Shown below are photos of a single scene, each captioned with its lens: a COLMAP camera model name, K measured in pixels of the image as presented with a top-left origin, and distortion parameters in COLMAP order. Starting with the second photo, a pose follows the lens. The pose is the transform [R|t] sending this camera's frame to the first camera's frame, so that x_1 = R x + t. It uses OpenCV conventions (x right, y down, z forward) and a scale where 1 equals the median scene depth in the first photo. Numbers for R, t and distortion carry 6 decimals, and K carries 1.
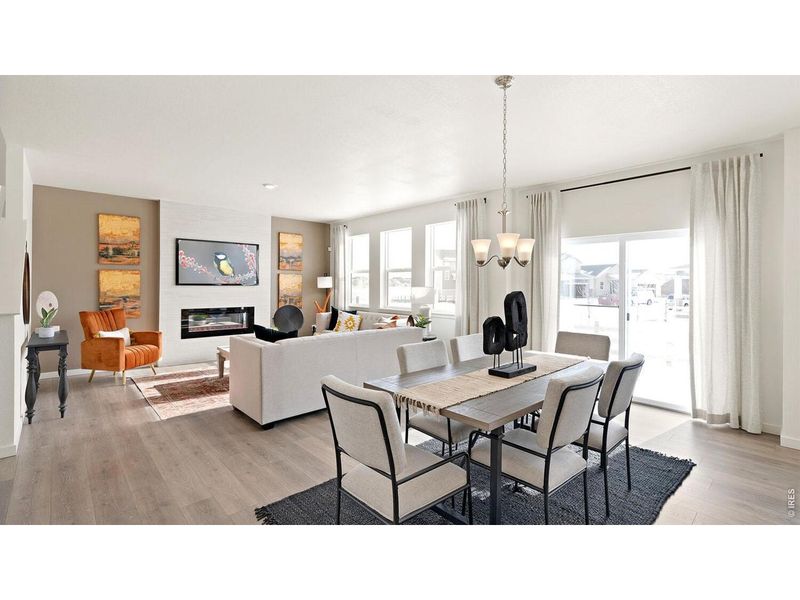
lens RADIAL K [[373.9, 0, 412.5], [0, 373.9, 283.1], [0, 0, 1]] dist [-0.007270, 0.000363]
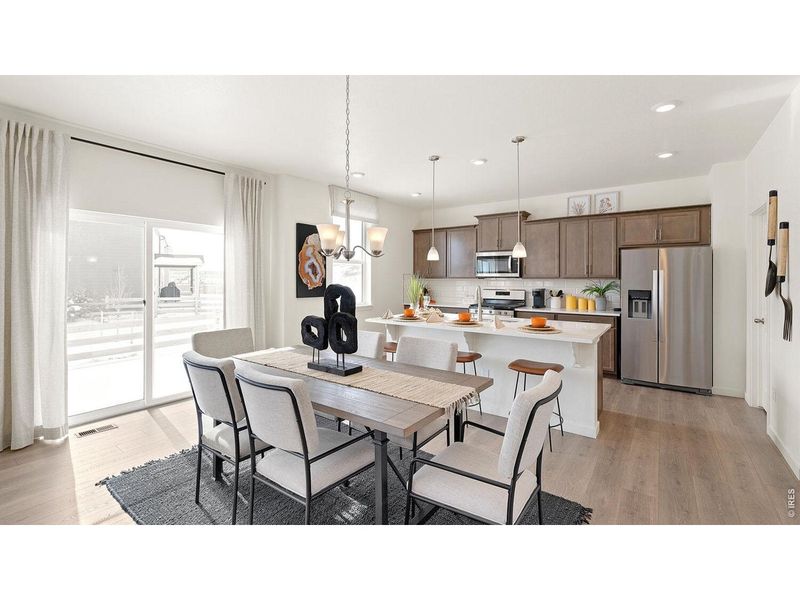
lens RADIAL K [[366.9, 0, 399.9], [0, 366.9, 277.3], [0, 0, 1]] dist [-0.007855, 0.002363]
pose [[-0.178176, -0.006354, 0.983978, -0.315187], [-0.005671, 0.999969, 0.005430, -0.000779], [-0.983982, -0.004613, -0.178207, 0.467759]]
